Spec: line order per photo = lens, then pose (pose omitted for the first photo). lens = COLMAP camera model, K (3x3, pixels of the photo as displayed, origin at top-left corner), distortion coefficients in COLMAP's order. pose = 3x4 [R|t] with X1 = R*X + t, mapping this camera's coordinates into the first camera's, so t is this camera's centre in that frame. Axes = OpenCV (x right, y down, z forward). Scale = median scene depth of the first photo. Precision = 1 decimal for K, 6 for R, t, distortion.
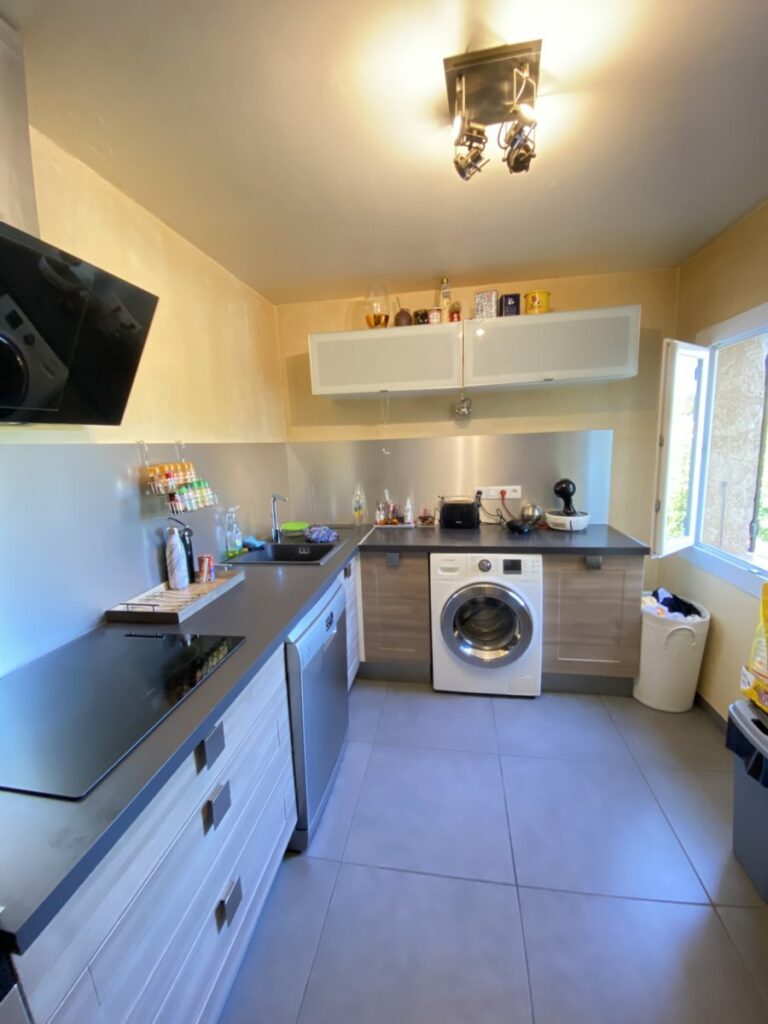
lens RADIAL K [[417.1, 0, 391.8], [0, 417.1, 507.4], [0, 0, 1]] dist [-0.011937, -0.007314]
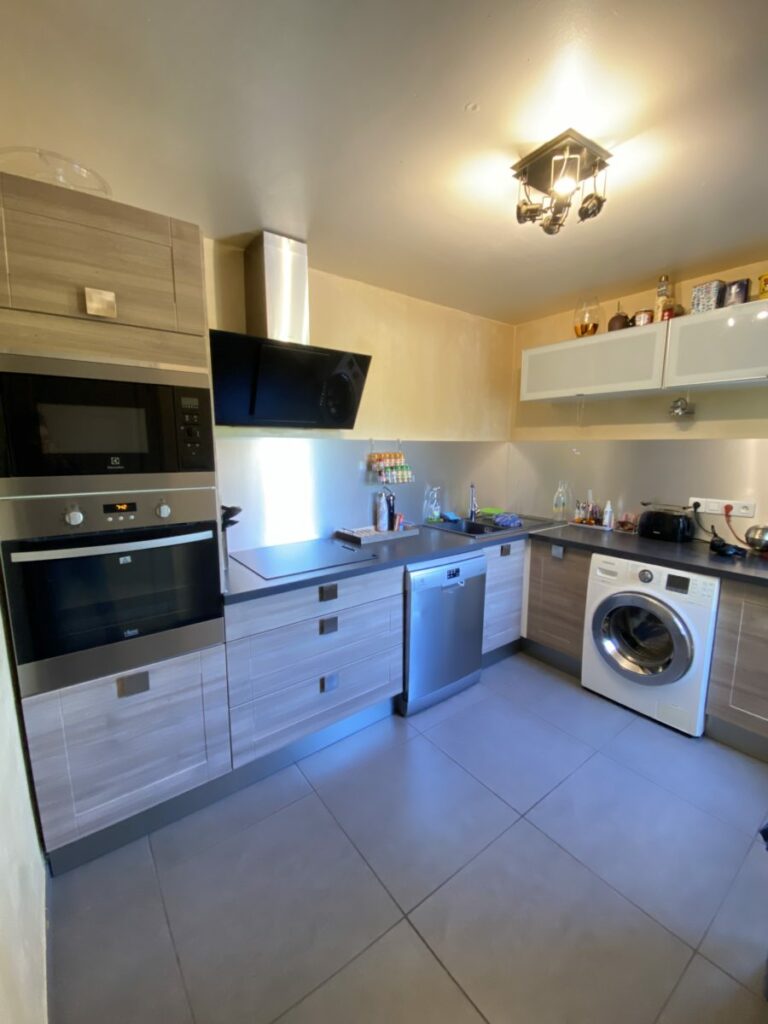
lens RADIAL K [[417.1, 0, 372.0], [0, 417.1, 506.0], [0, 0, 1]] dist [-0.011937, -0.007314]
pose [[0.700956, 0.132388, -0.700809, 0.417555], [-0.131255, 0.989783, 0.055696, 0.010702], [0.701022, 0.052944, 0.711171, -0.121747]]
